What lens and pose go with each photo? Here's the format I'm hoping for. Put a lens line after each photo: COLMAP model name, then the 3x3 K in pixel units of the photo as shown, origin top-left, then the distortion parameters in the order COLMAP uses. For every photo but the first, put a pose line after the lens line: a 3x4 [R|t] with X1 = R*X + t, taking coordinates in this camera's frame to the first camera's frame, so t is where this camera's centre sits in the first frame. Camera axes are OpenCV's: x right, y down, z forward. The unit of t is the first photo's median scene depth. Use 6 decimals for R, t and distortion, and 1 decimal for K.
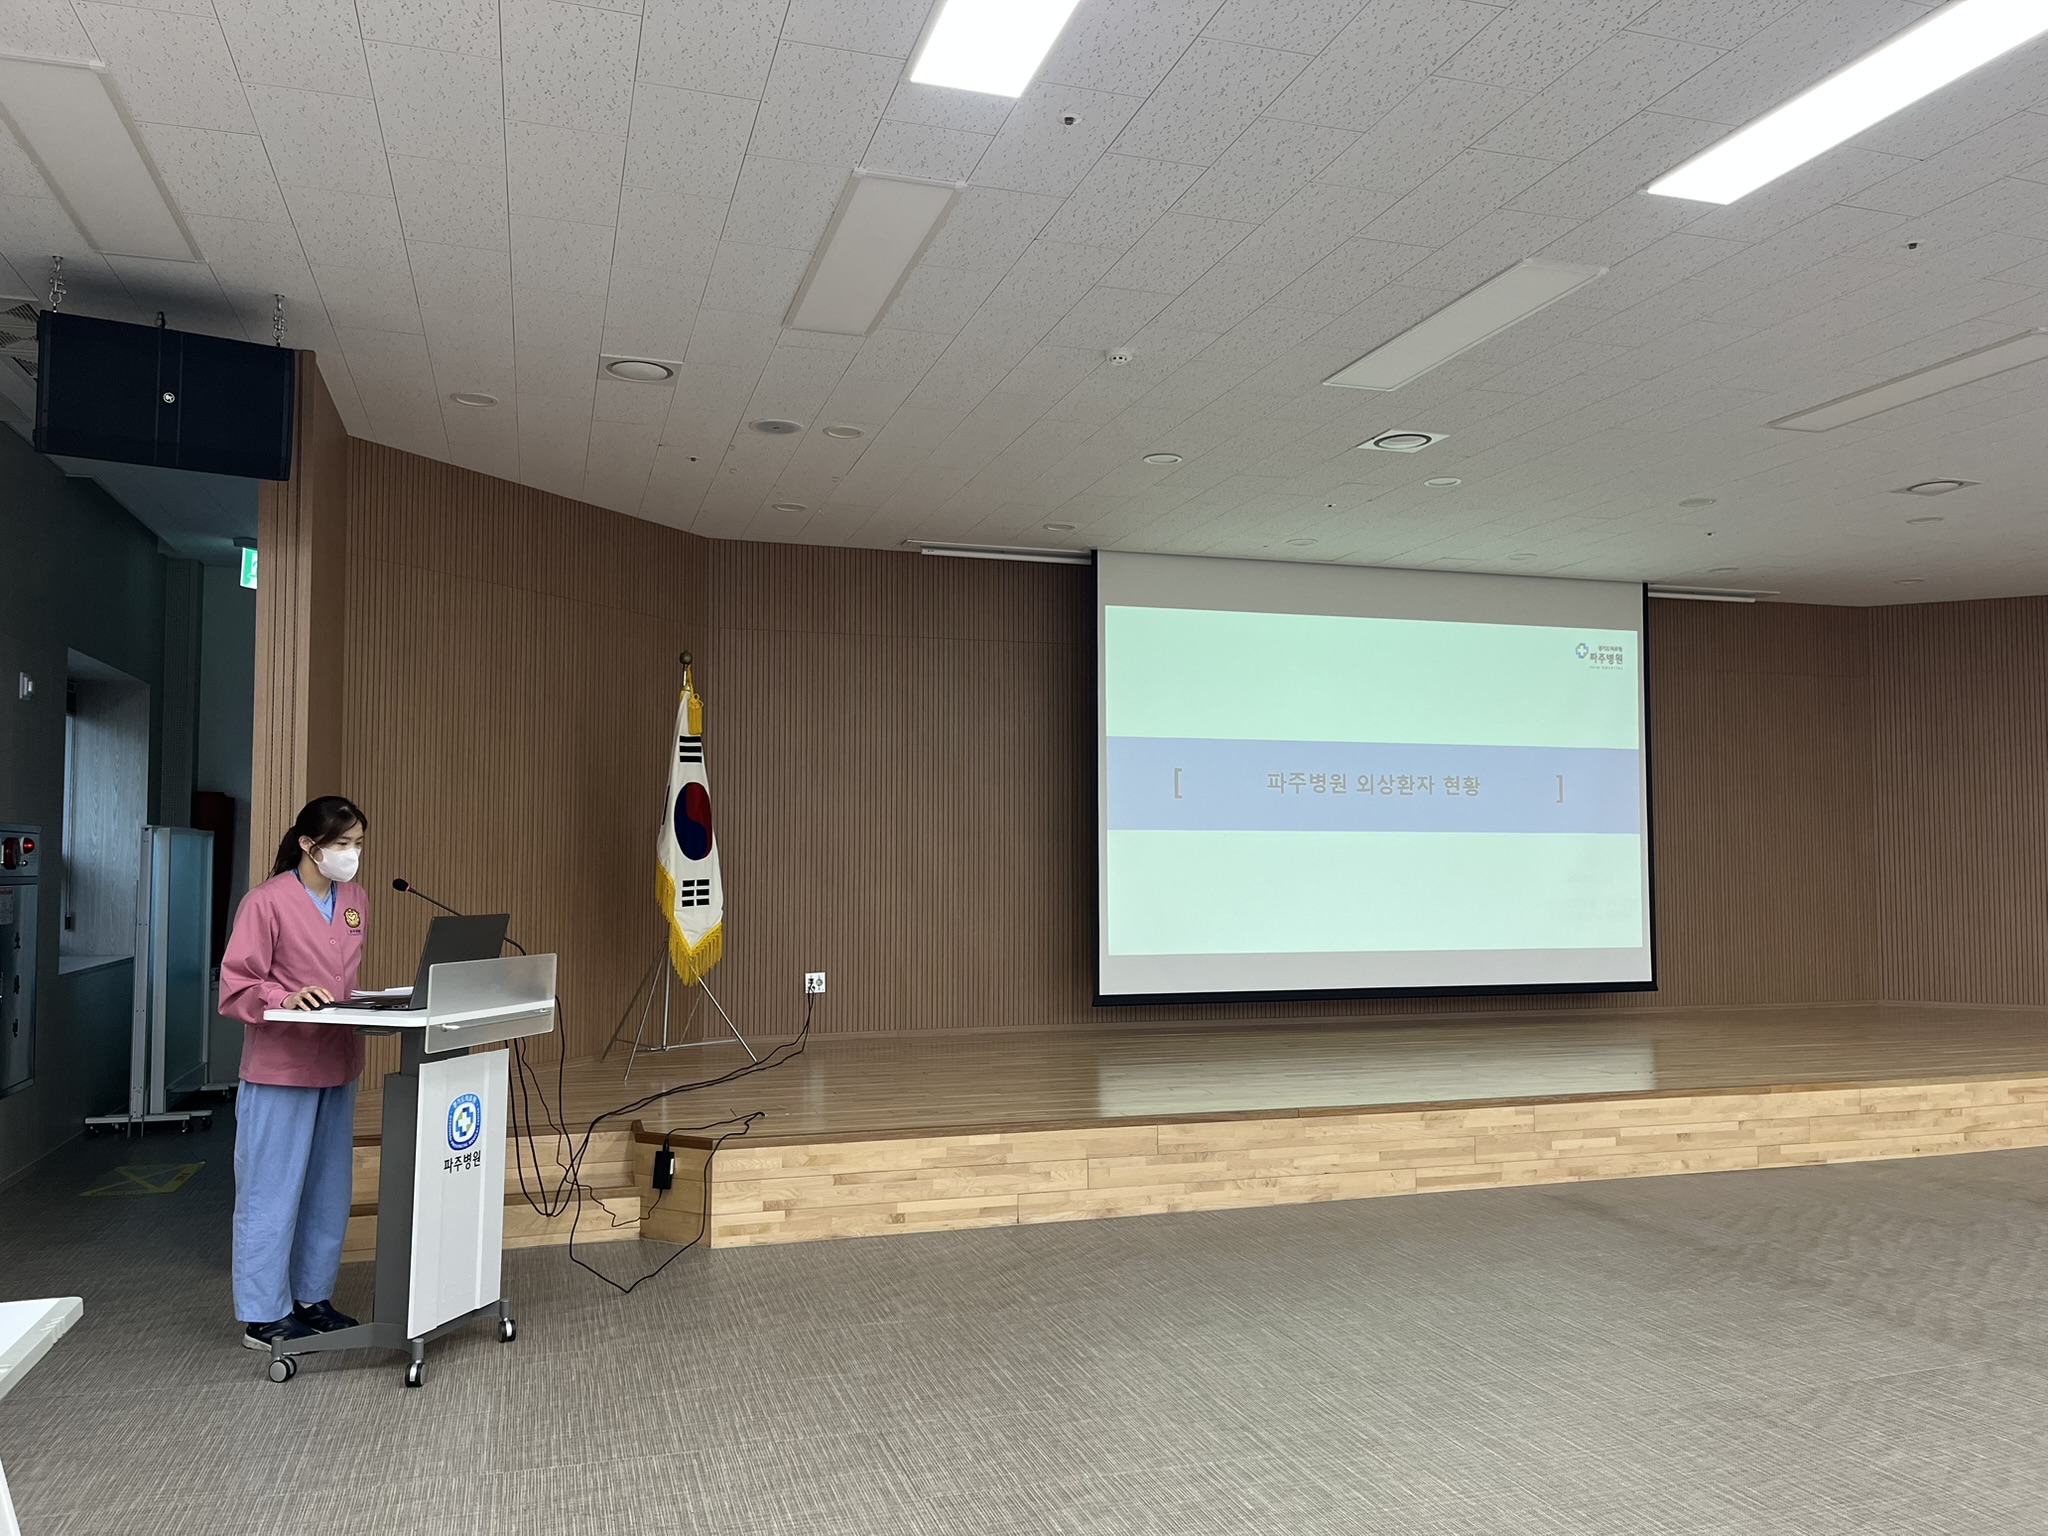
lens RADIAL K [[1553.2, 0, 1025.5], [0, 1553.2, 775.9], [0, 0, 1]] dist [0.027853, -0.011076]
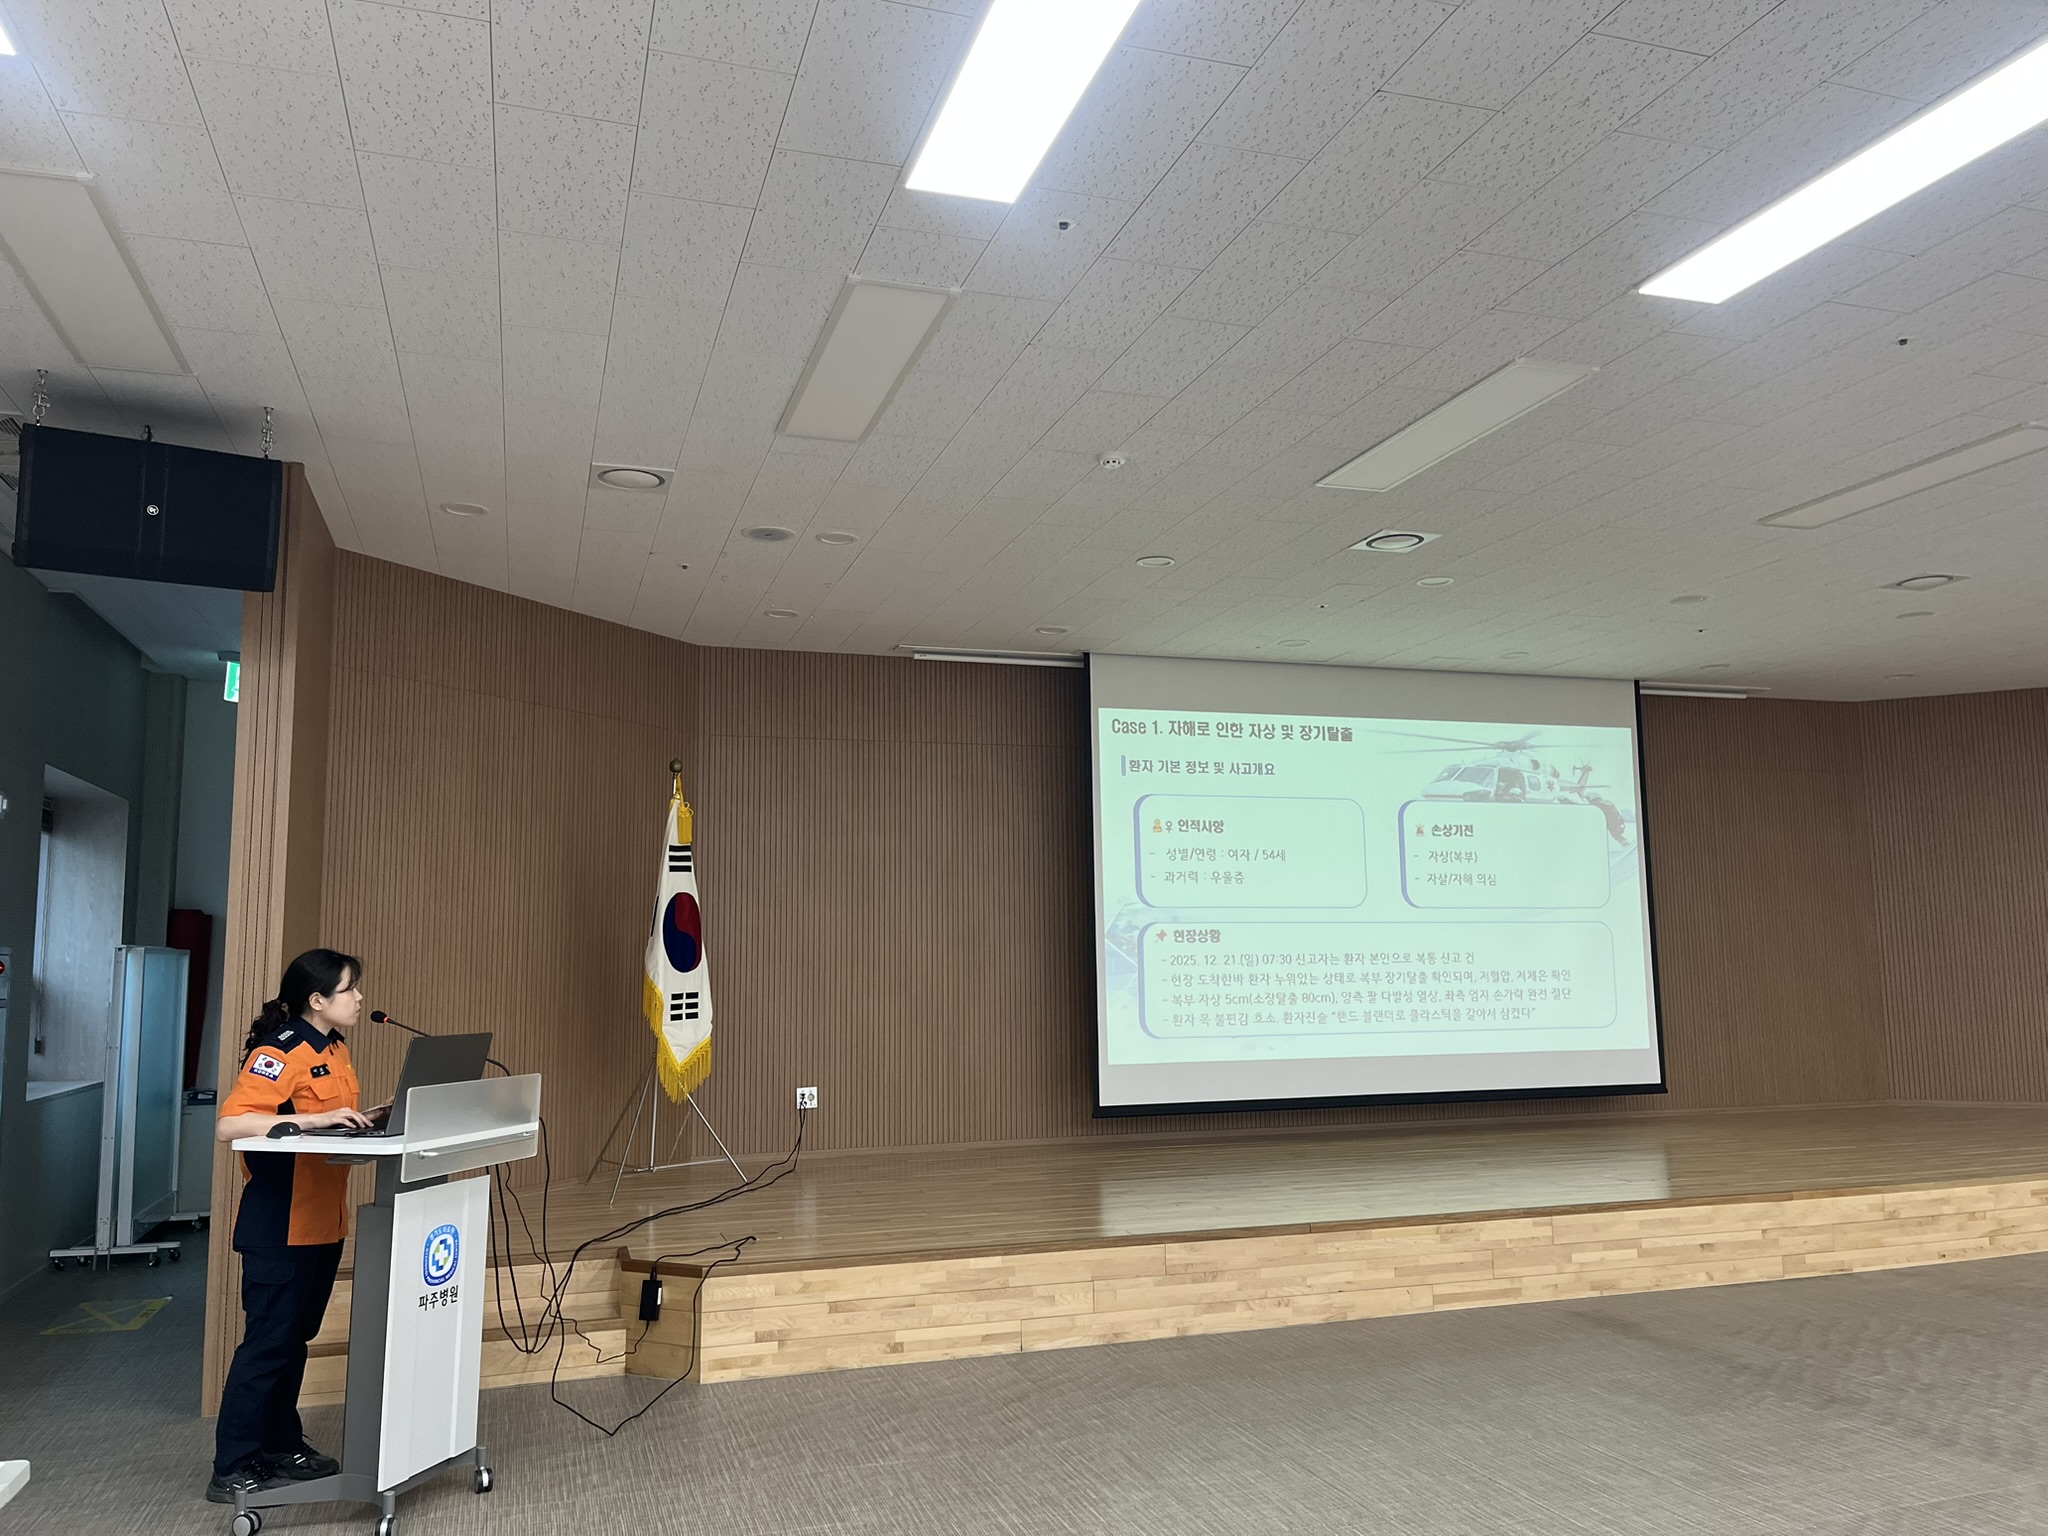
lens RADIAL K [[1553.7, 0, 1031.1], [0, 1553.7, 765.6], [0, 0, 1]] dist [0.024139, 0.000028]
pose [[0.999860, -0.012299, 0.011360, -0.005376], [0.013103, 0.997197, -0.073665, -0.000628], [-0.010423, 0.073803, 0.997218, 0.017708]]
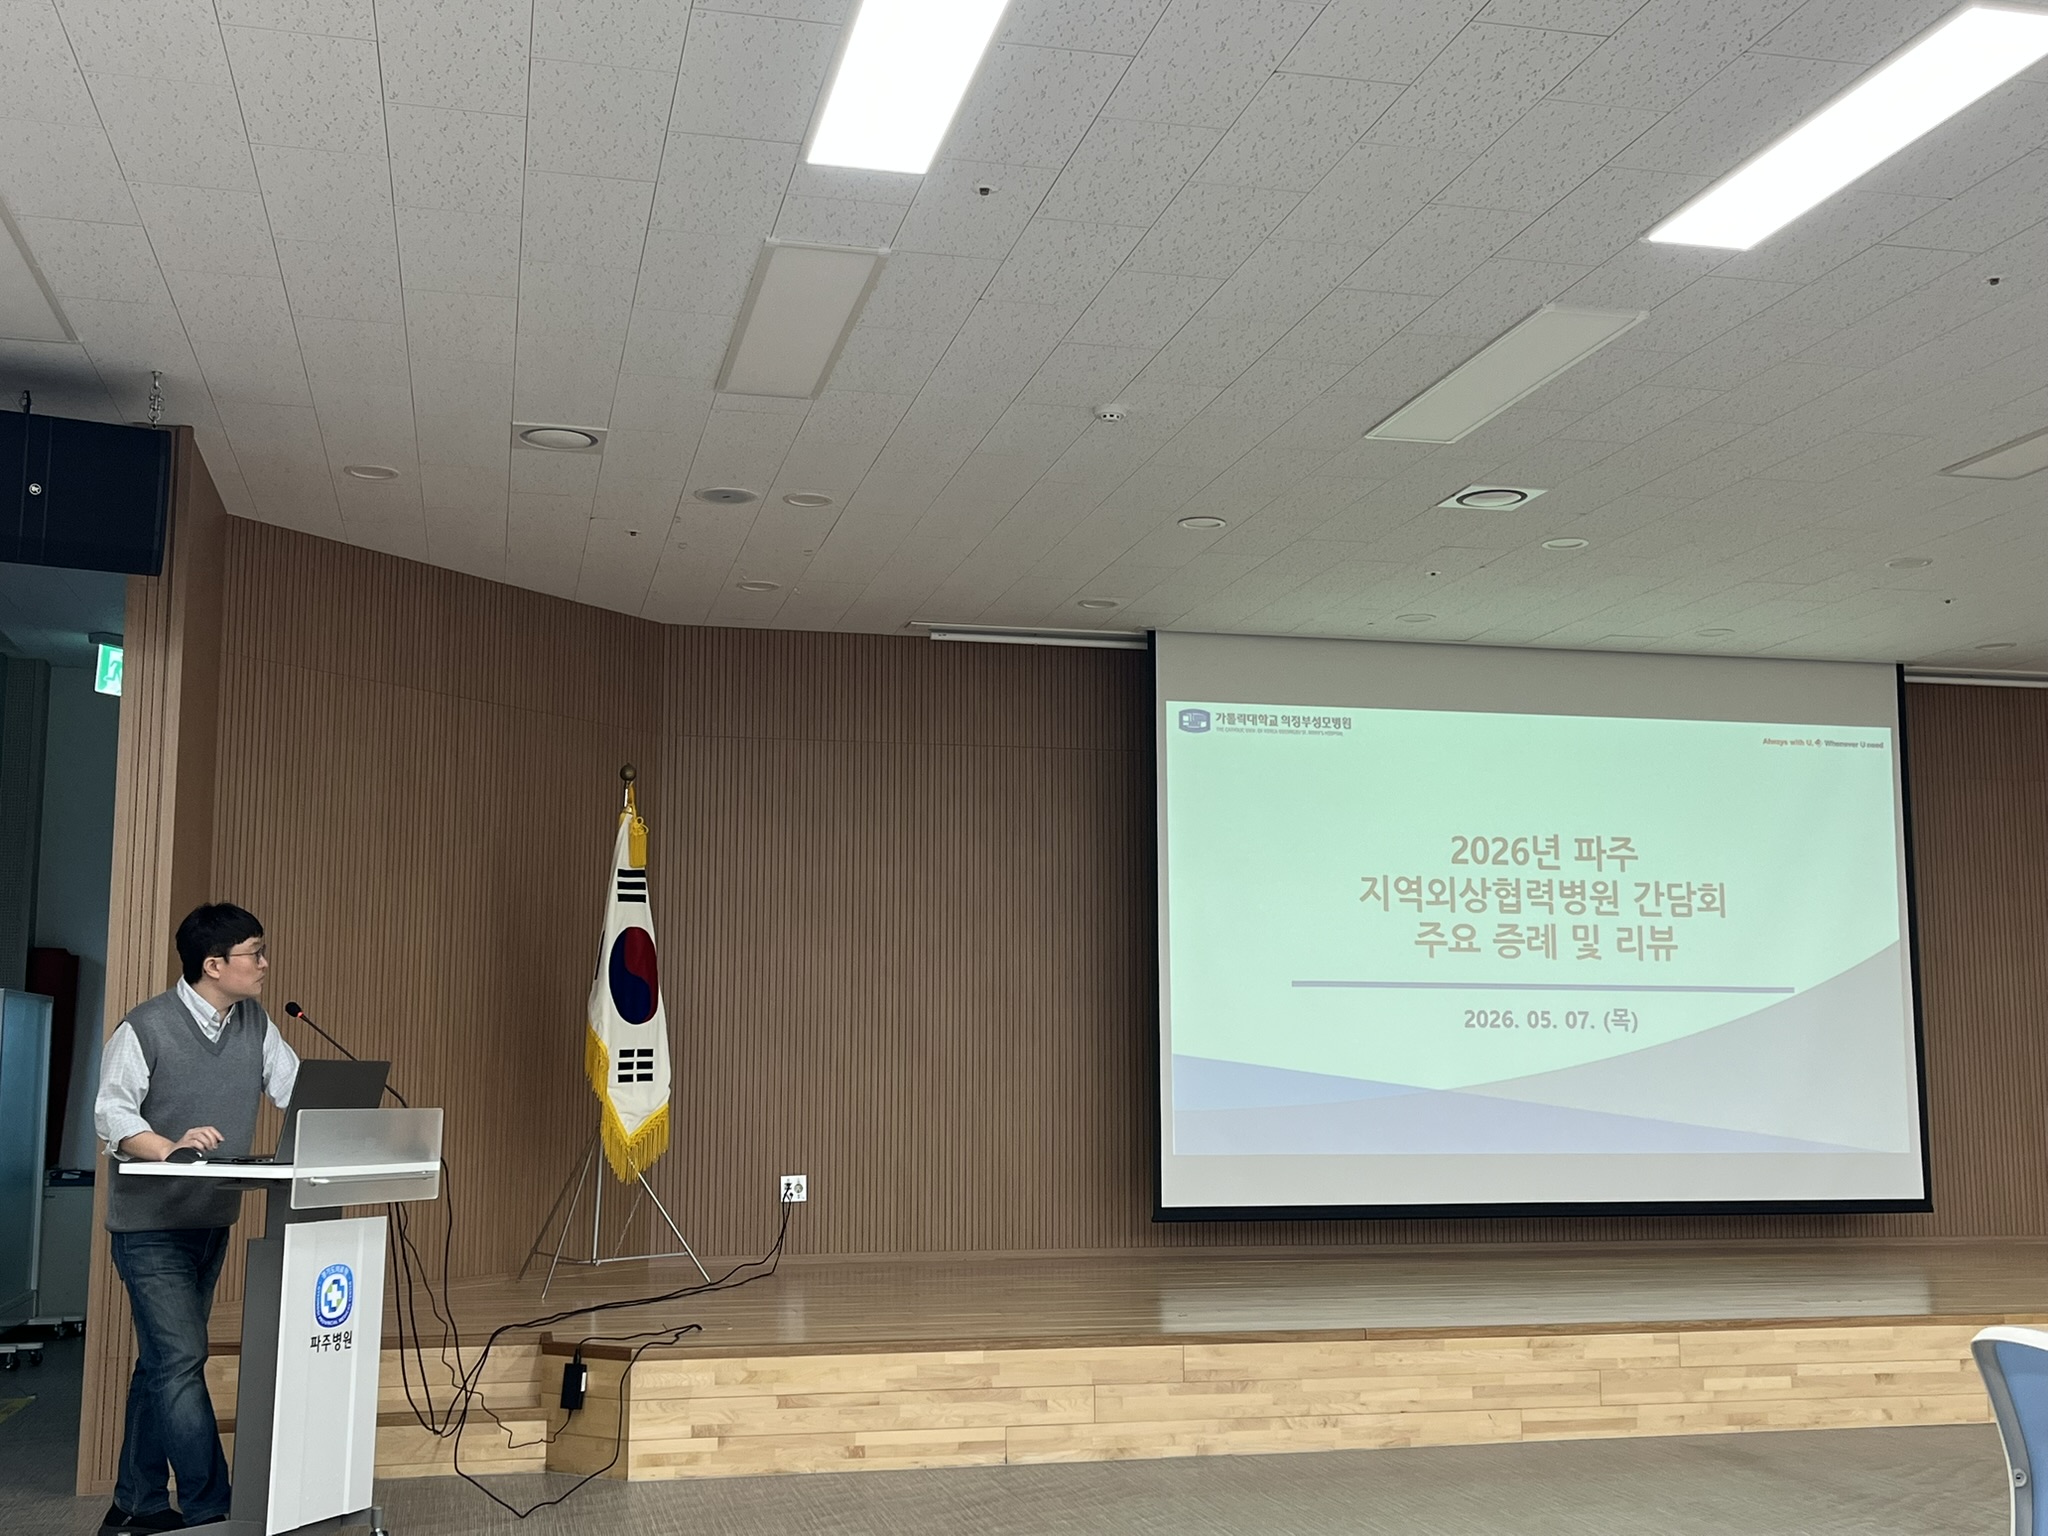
lens RADIAL K [[2270.9, 0, 1024.0], [0, 2270.9, 768.0], [0, 0, 1]] dist [0.039712, -0.051944]
pose [[0.997451, -0.009438, -0.070735, 0.091359], [0.003838, 0.996876, -0.078887, 0.020167], [0.071258, 0.078414, 0.994371, -0.206233]]
